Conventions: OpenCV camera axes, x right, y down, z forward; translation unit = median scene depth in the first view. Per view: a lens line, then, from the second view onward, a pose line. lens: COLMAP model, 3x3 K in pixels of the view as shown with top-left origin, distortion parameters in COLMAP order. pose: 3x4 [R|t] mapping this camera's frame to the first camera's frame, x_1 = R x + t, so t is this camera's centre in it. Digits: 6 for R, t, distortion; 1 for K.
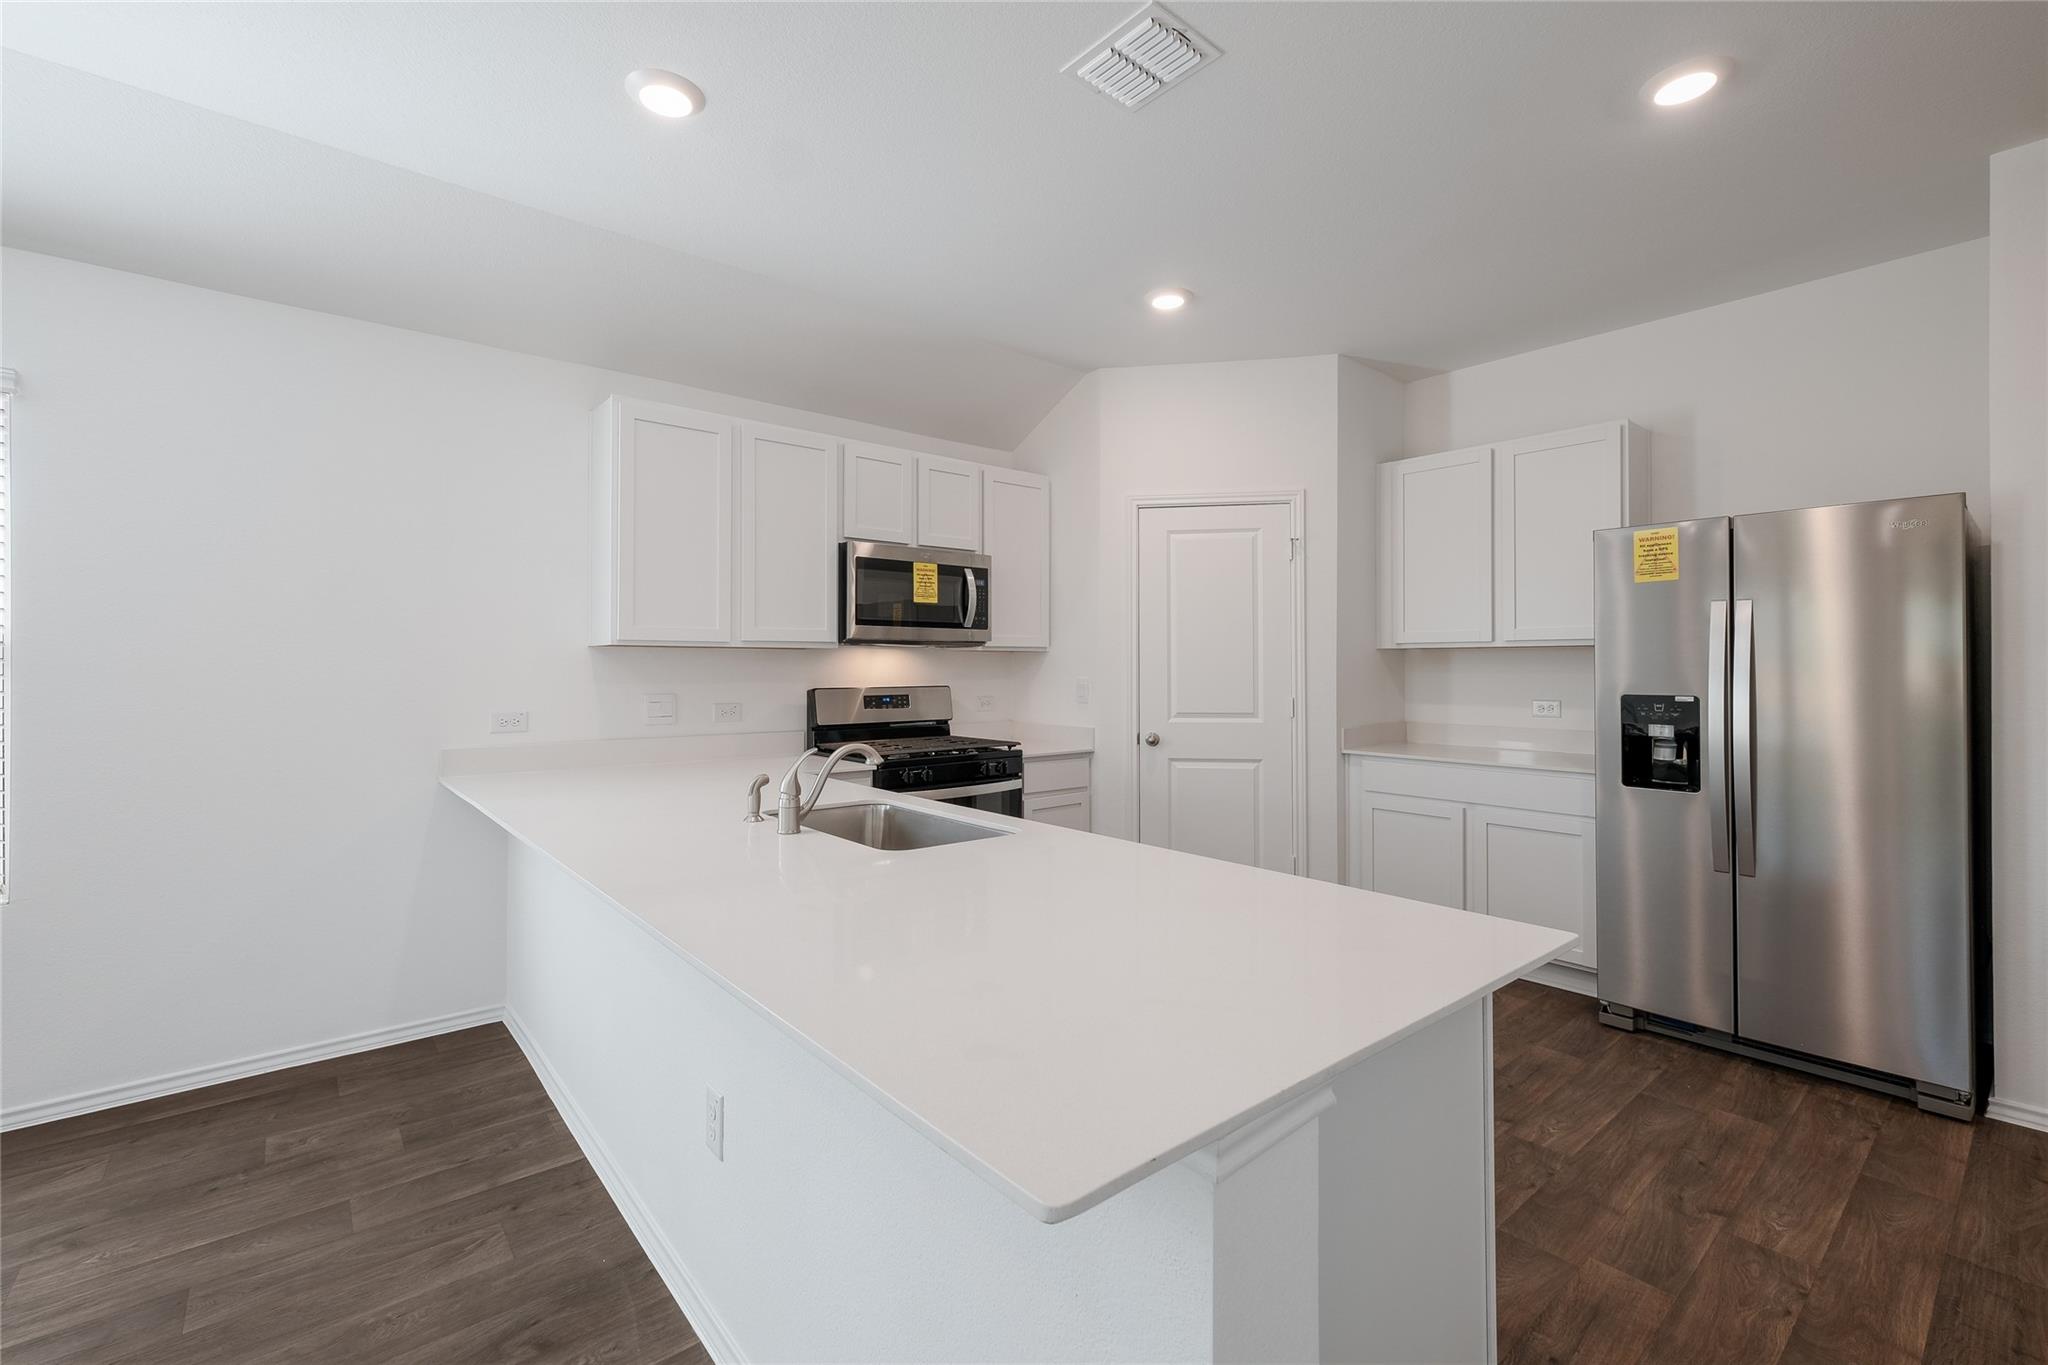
lens RADIAL K [[886.3, 0, 998.8], [0, 886.3, 686.6], [0, 0, 1]] dist [-0.002976, 0.001263]
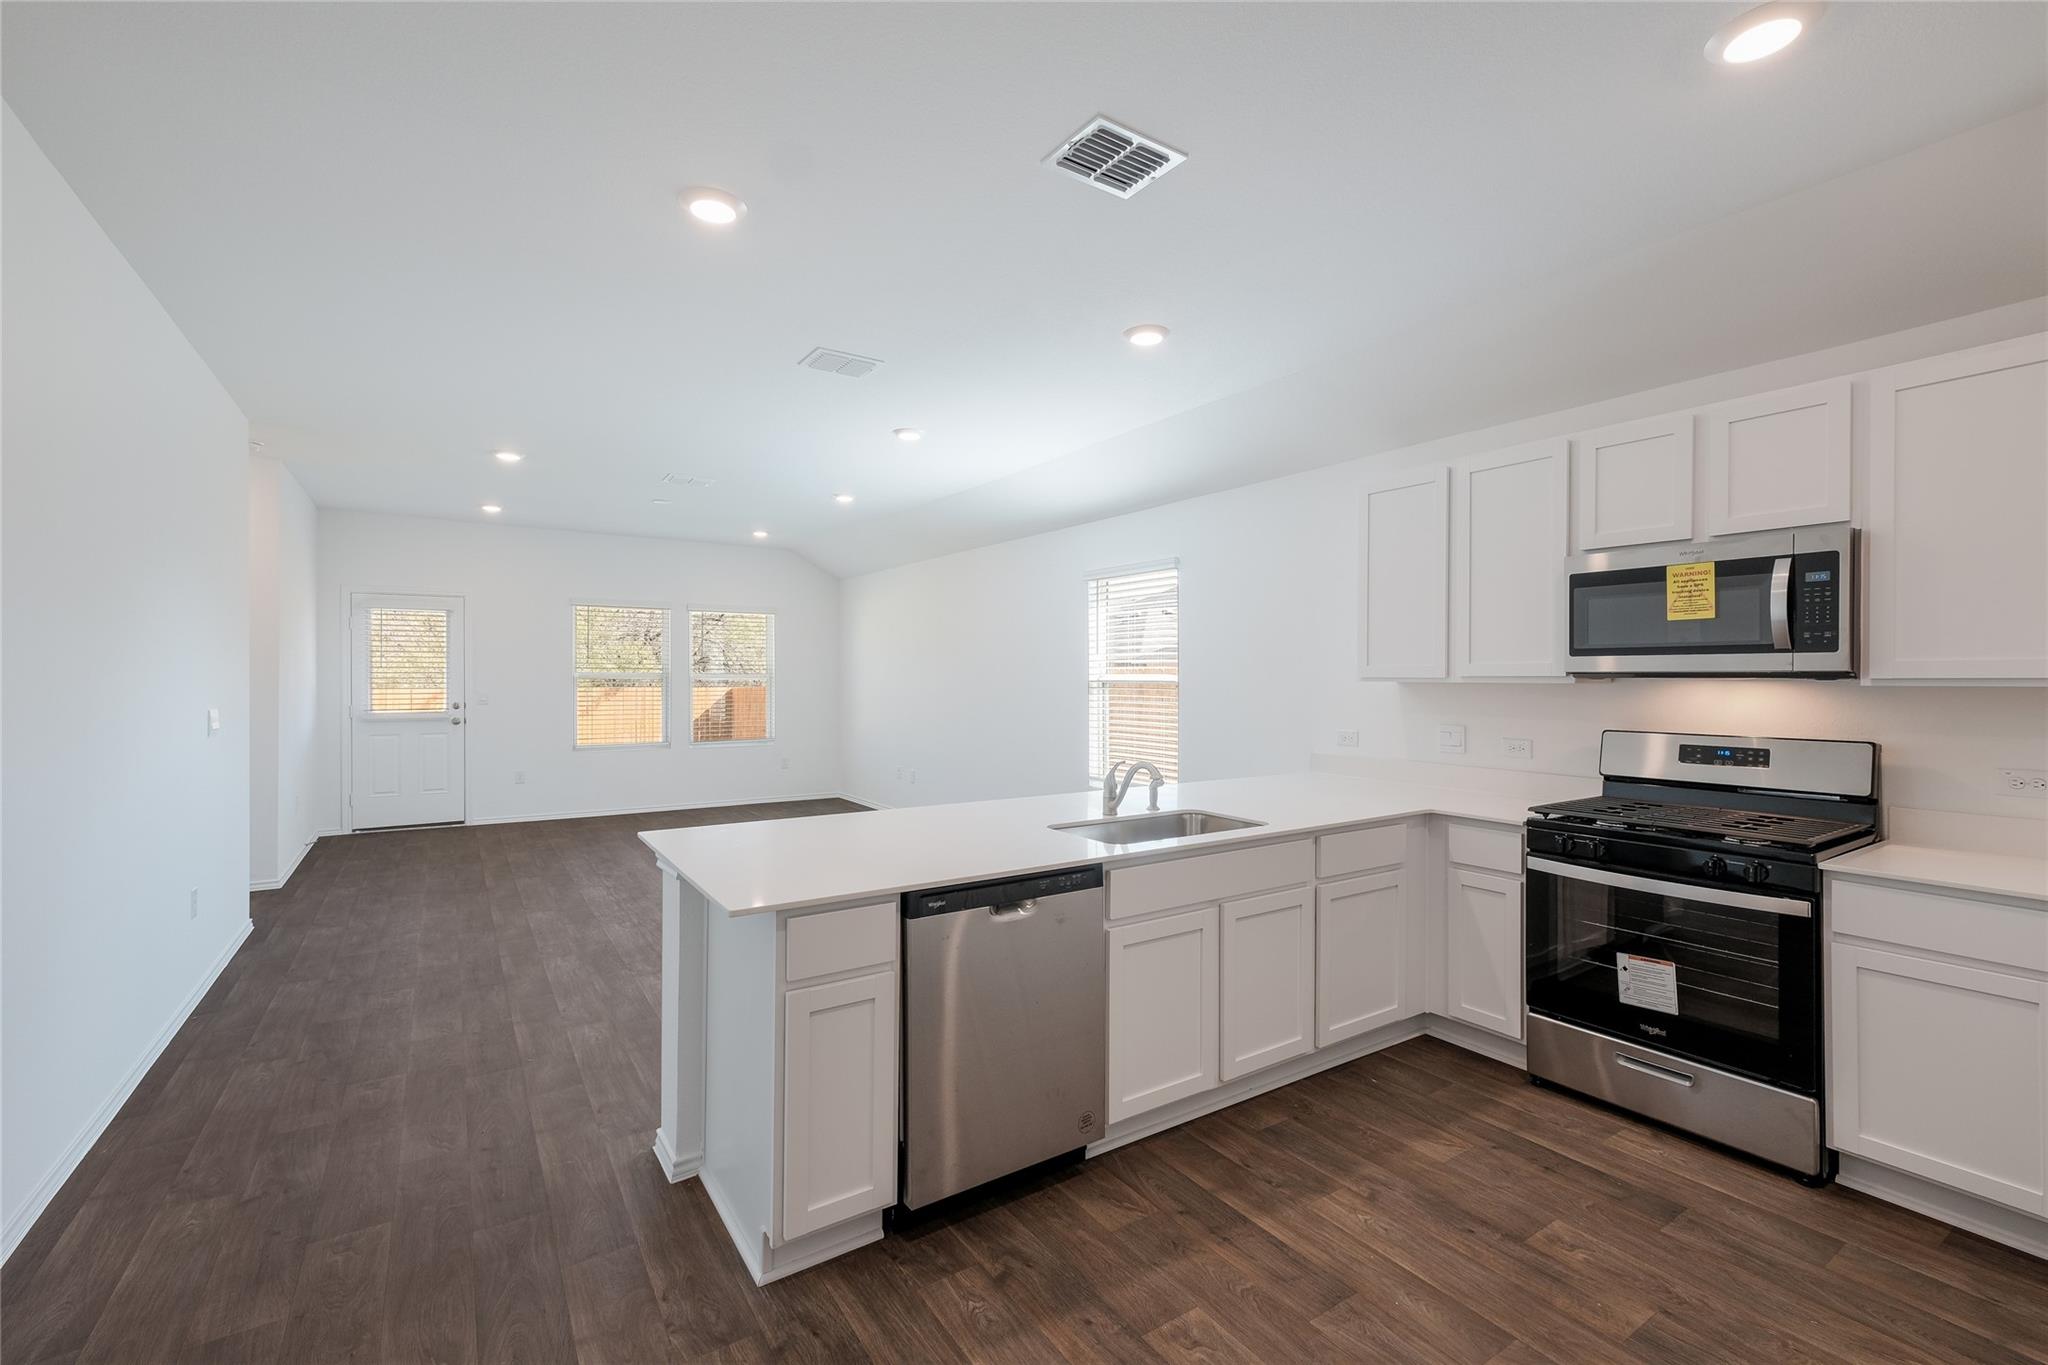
lens RADIAL K [[886.3, 0, 1037.6], [0, 886.3, 700.3], [0, 0, 1]] dist [-0.002976, 0.001263]
pose [[-0.100614, 0.029117, -0.994499, 0.678516], [-0.028846, 0.999066, 0.032169, -0.037105], [0.994507, 0.031924, -0.099681, 0.545904]]
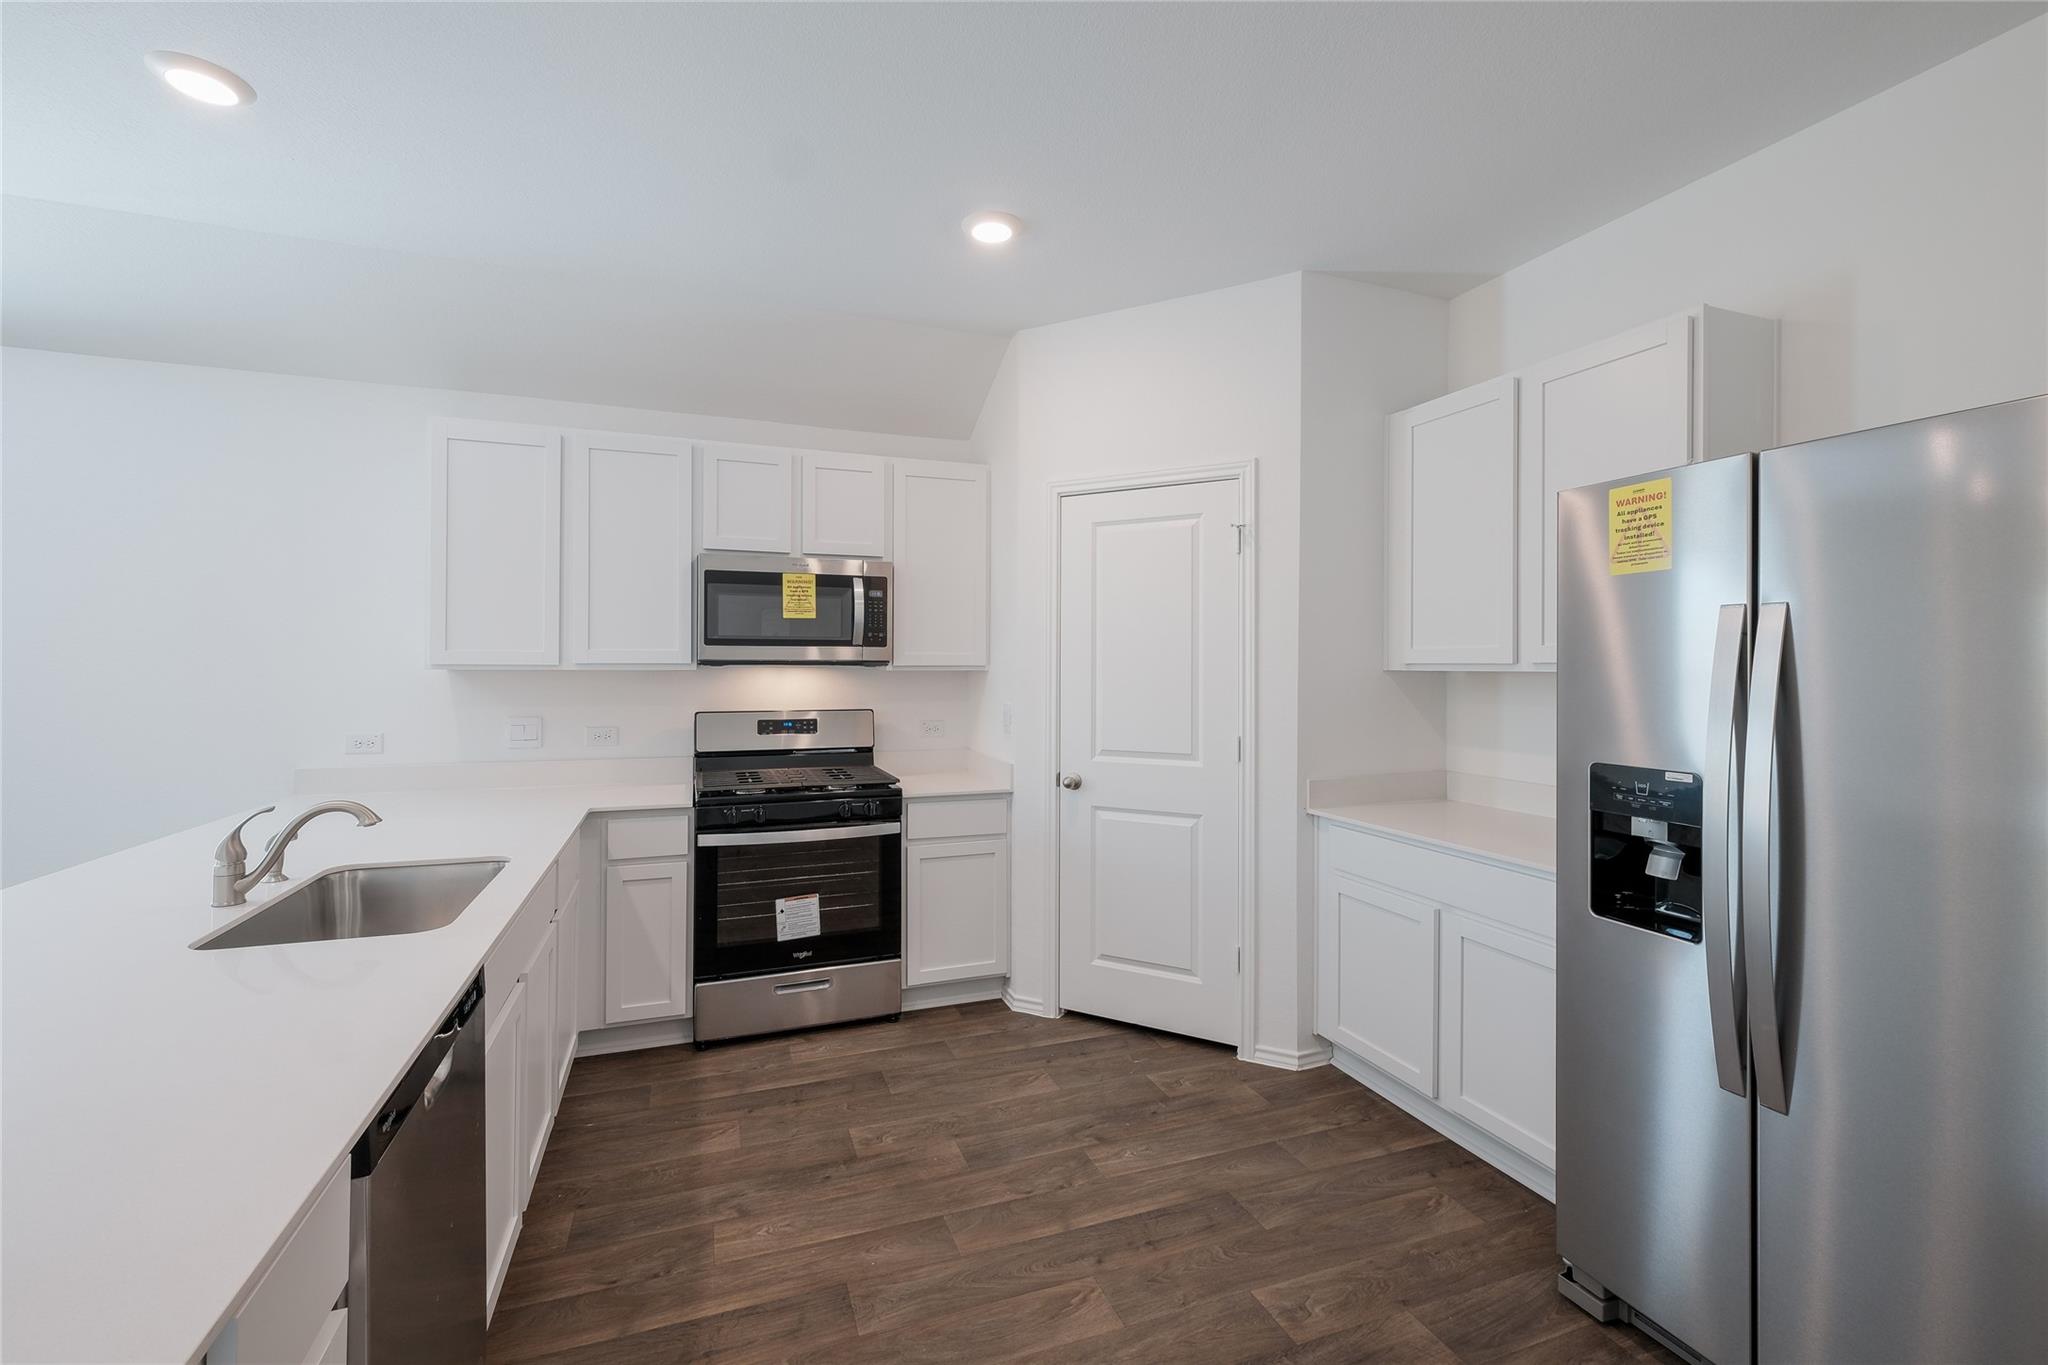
lens RADIAL K [[886.3, 0, 999.0], [0, 886.3, 685.5], [0, 0, 1]] dist [-0.002976, 0.001263]
pose [[0.942380, 0.010382, -0.334384, 0.402306], [-0.010535, 0.999944, 0.001357, -0.030173], [0.334379, 0.002244, 0.942436, 0.226818]]
